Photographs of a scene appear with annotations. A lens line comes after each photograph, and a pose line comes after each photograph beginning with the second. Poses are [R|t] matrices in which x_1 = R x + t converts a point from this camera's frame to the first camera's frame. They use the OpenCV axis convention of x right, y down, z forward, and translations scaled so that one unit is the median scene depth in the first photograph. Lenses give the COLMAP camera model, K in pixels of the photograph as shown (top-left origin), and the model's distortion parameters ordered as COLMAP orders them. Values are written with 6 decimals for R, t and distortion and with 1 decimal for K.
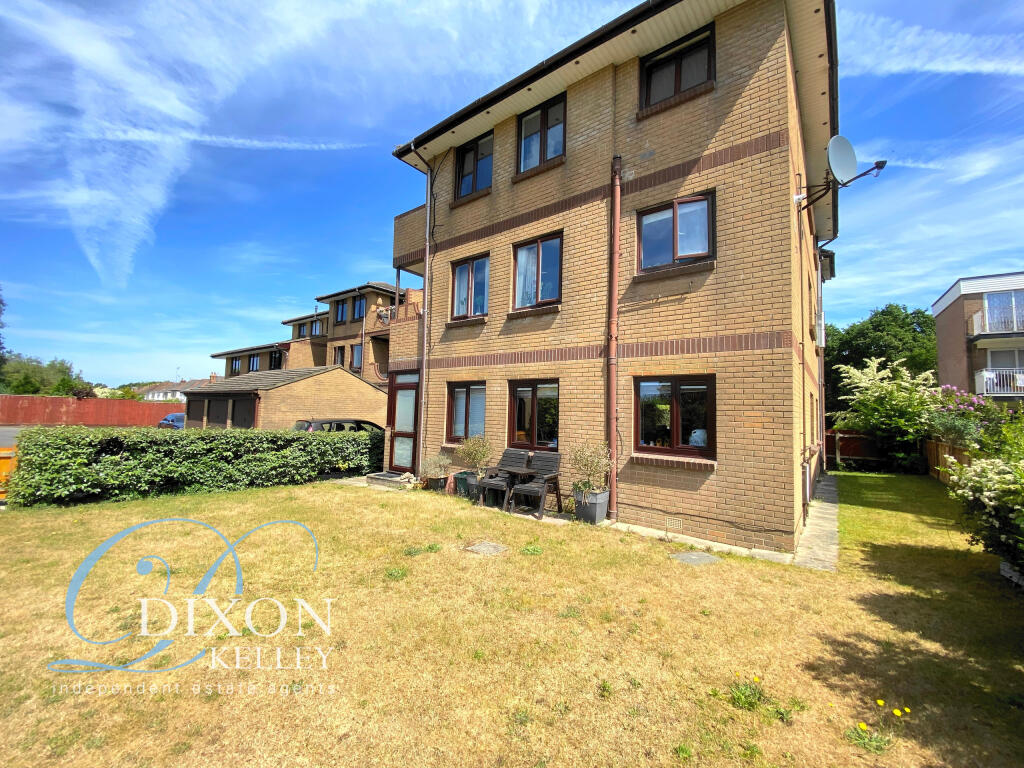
lens RADIAL K [[413.0, 0, 511.4], [0, 413.0, 383.1], [0, 0, 1]] dist [0.004449, 0.000015]
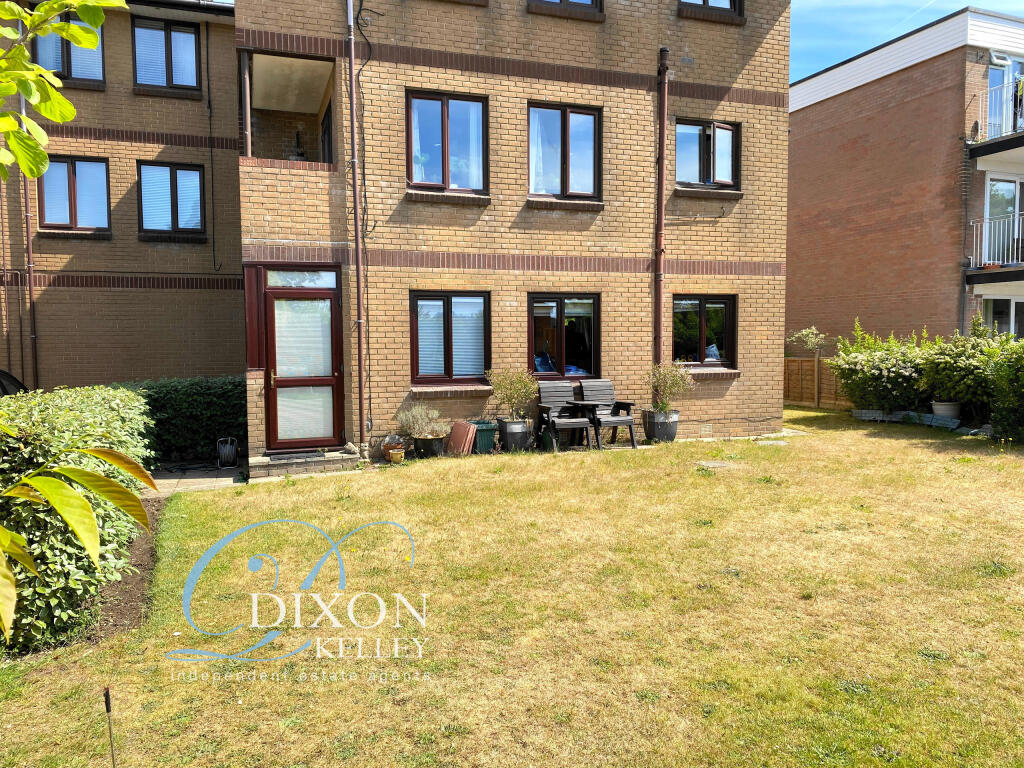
lens RADIAL K [[775.0, 0, 512.5], [0, 775.0, 382.9], [0, 0, 1]] dist [0.013944, -0.001255]
pose [[0.539486, -0.081313, 0.838059, -1.358389], [-0.037417, 0.992028, 0.120338, -0.012287], [-0.841163, -0.096278, 0.532142, 0.293679]]
